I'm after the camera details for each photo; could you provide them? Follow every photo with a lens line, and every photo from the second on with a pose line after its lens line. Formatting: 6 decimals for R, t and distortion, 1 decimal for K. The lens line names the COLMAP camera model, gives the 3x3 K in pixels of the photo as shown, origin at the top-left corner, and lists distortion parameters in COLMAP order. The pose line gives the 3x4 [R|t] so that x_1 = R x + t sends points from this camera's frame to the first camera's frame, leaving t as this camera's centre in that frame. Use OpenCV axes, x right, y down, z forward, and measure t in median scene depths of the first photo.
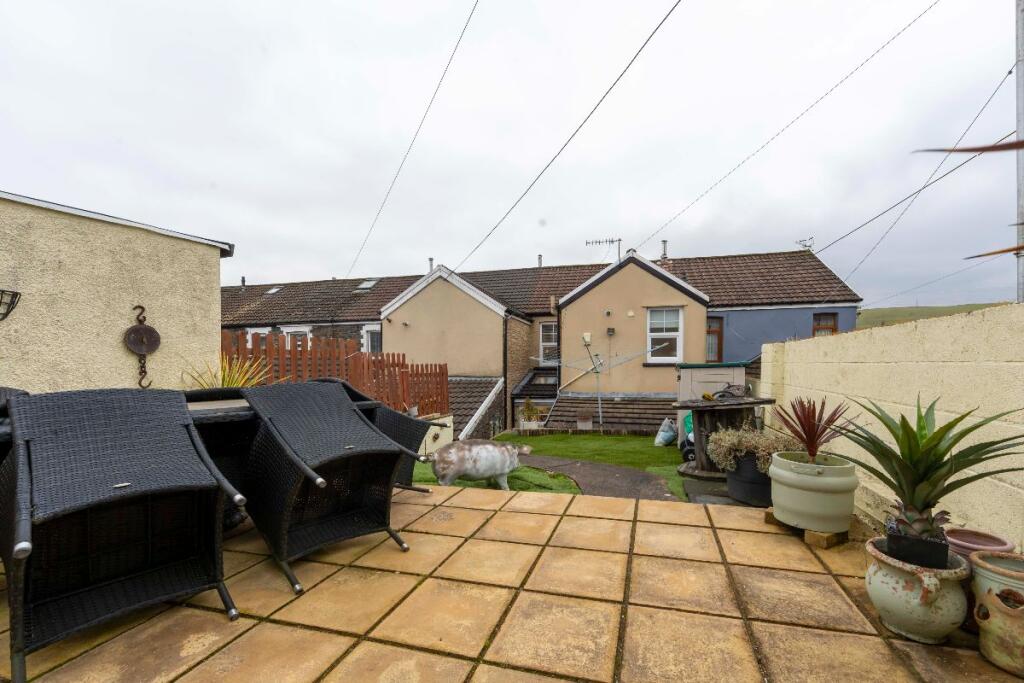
lens RADIAL K [[415.1, 0, 548.8], [0, 415.1, 370.0], [0, 0, 1]] dist [-0.008402, 0.000322]
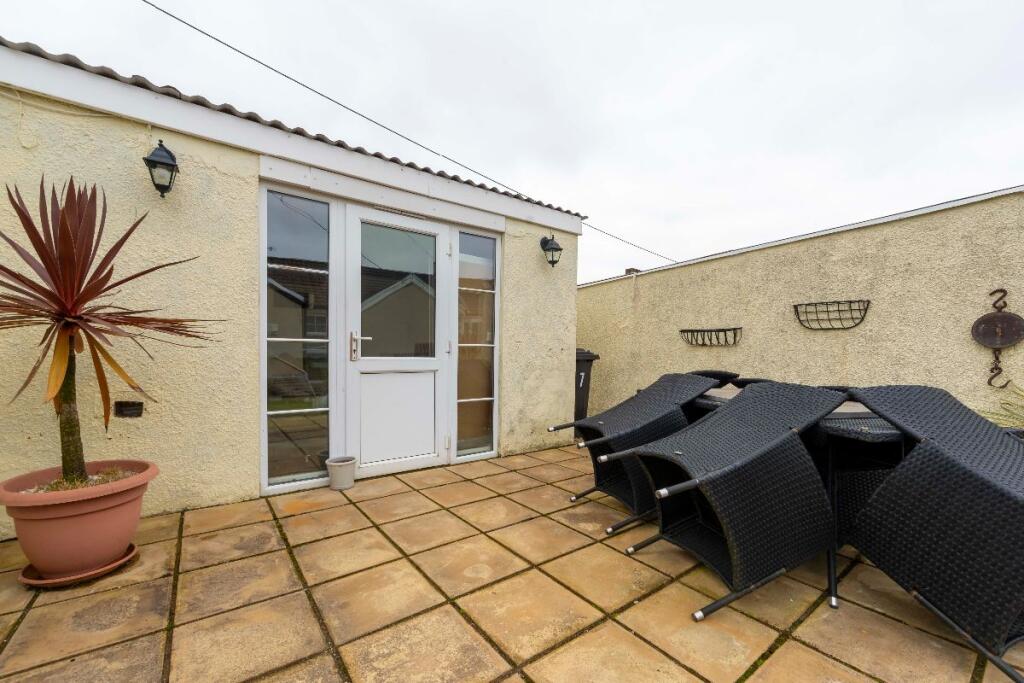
lens RADIAL K [[415.1, 0, 523.6], [0, 415.1, 362.5], [0, 0, 1]] dist [-0.008402, 0.000322]
pose [[-0.620686, 0.023920, -0.783694, 0.326769], [-0.016194, 0.998930, 0.043315, -0.036063], [0.783892, 0.039576, -0.619635, 0.959403]]
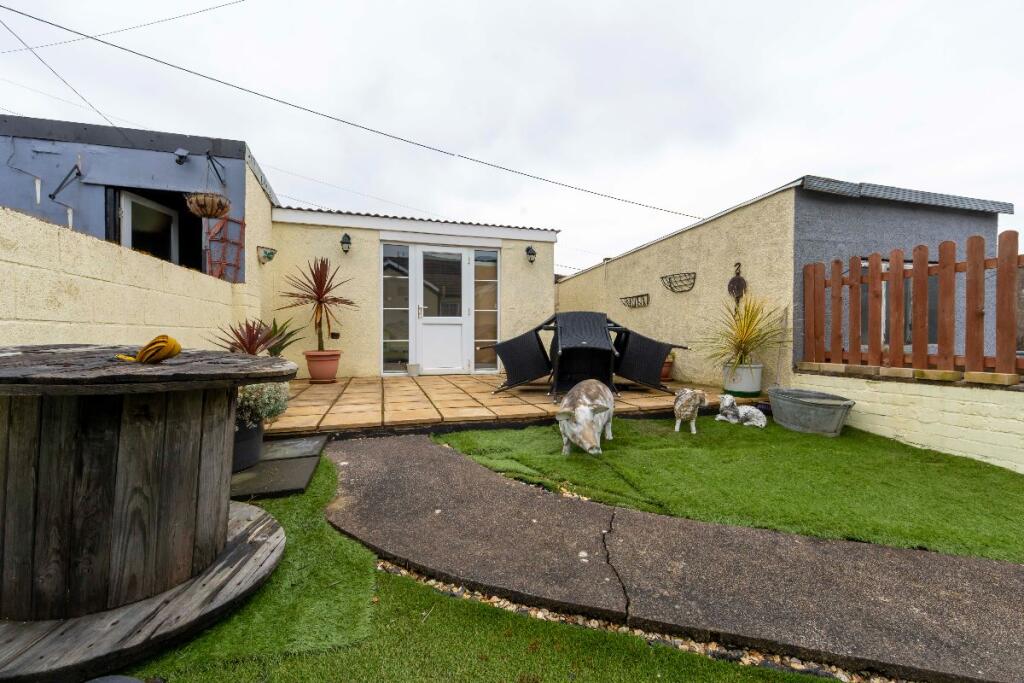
lens RADIAL K [[415.1, 0, 512.9], [0, 415.1, 332.7], [0, 0, 1]] dist [-0.008402, 0.000322]
pose [[-0.853826, 0.012854, -0.520400, 0.524797], [0.006845, 0.999886, 0.013468, 0.076502], [0.520513, 0.007937, -0.853817, 2.281213]]
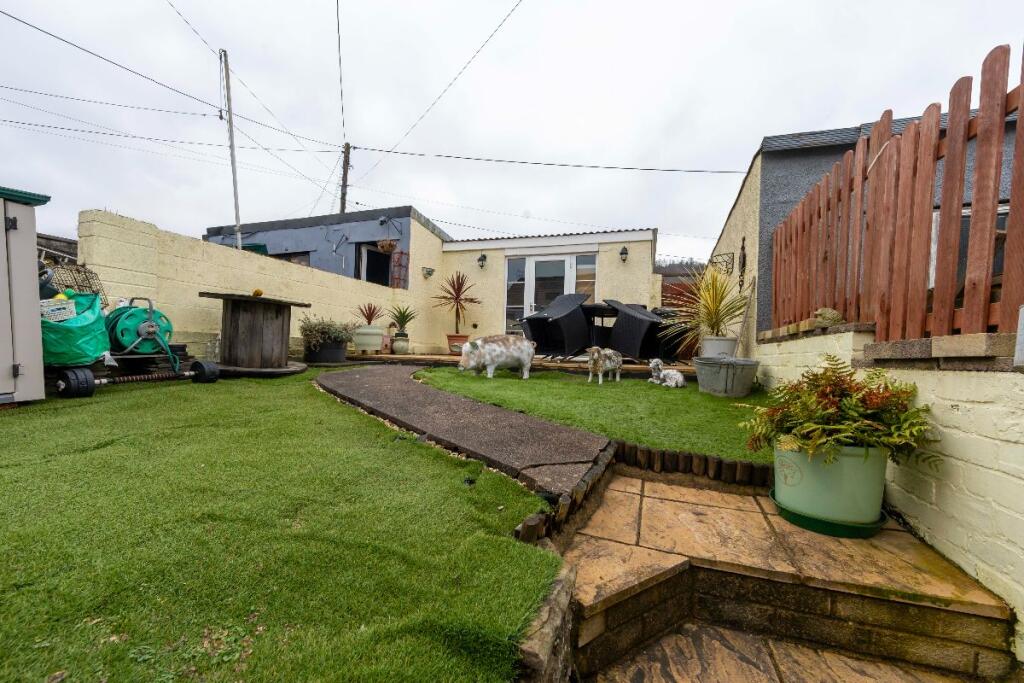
lens RADIAL K [[415.1, 0, 511.2], [0, 415.1, 346.2], [0, 0, 1]] dist [-0.008402, 0.000322]
pose [[-0.994861, -0.016678, 0.099870, -0.474400], [-0.016798, 0.999859, -0.000365, 0.280524], [-0.099849, -0.002041, -0.995000, 3.083445]]
